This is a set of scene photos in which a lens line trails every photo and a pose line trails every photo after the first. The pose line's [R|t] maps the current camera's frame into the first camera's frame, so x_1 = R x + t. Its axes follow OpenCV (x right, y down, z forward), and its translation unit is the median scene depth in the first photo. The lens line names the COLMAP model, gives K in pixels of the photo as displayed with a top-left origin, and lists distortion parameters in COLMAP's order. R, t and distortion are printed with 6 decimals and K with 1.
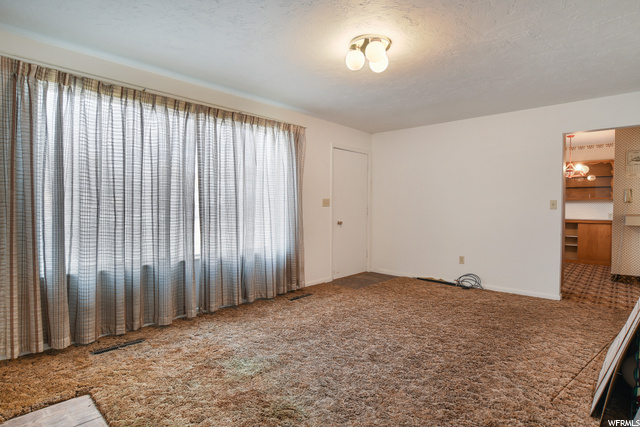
lens RADIAL K [[331.9, 0, 306.6], [0, 331.9, 209.4], [0, 0, 1]] dist [-0.004273, -0.000384]
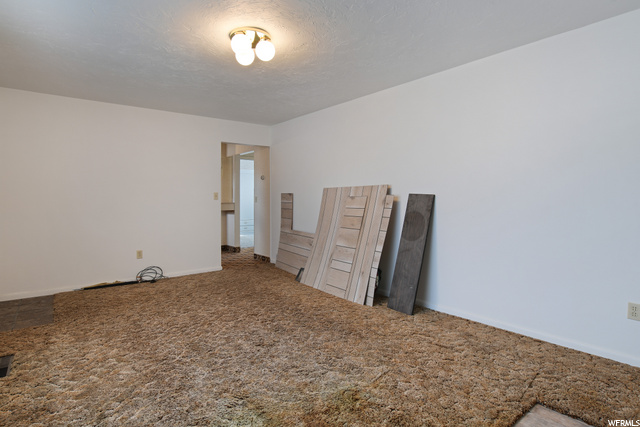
lens RADIAL K [[348.8, 0, 316.1], [0, 348.8, 192.9], [0, 0, 1]] dist [-0.020253, -0.000144]
pose [[0.135088, 0.012313, 0.990757, -0.572608], [0.012753, 0.999818, -0.014165, -0.003303], [-0.990751, 0.014549, 0.134907, 0.468844]]
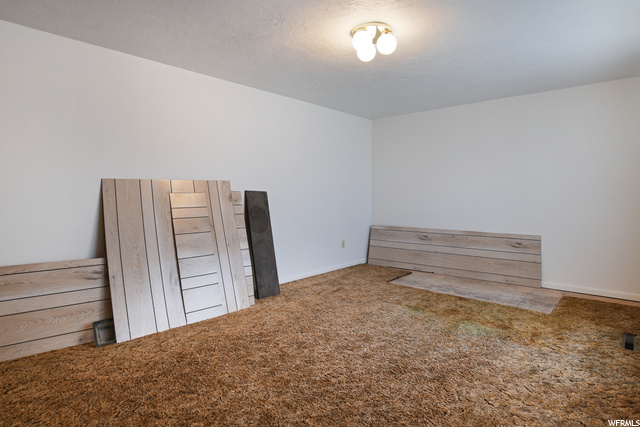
lens RADIAL K [[348.8, 0, 316.1], [0, 348.8, 192.9], [0, 0, 1]] dist [-0.020253, -0.000144]
pose [[-0.998650, -0.002889, -0.051861, 0.282244], [-0.003263, 0.999969, 0.007138, -0.013005], [0.051838, 0.007297, -0.998629, 1.411812]]
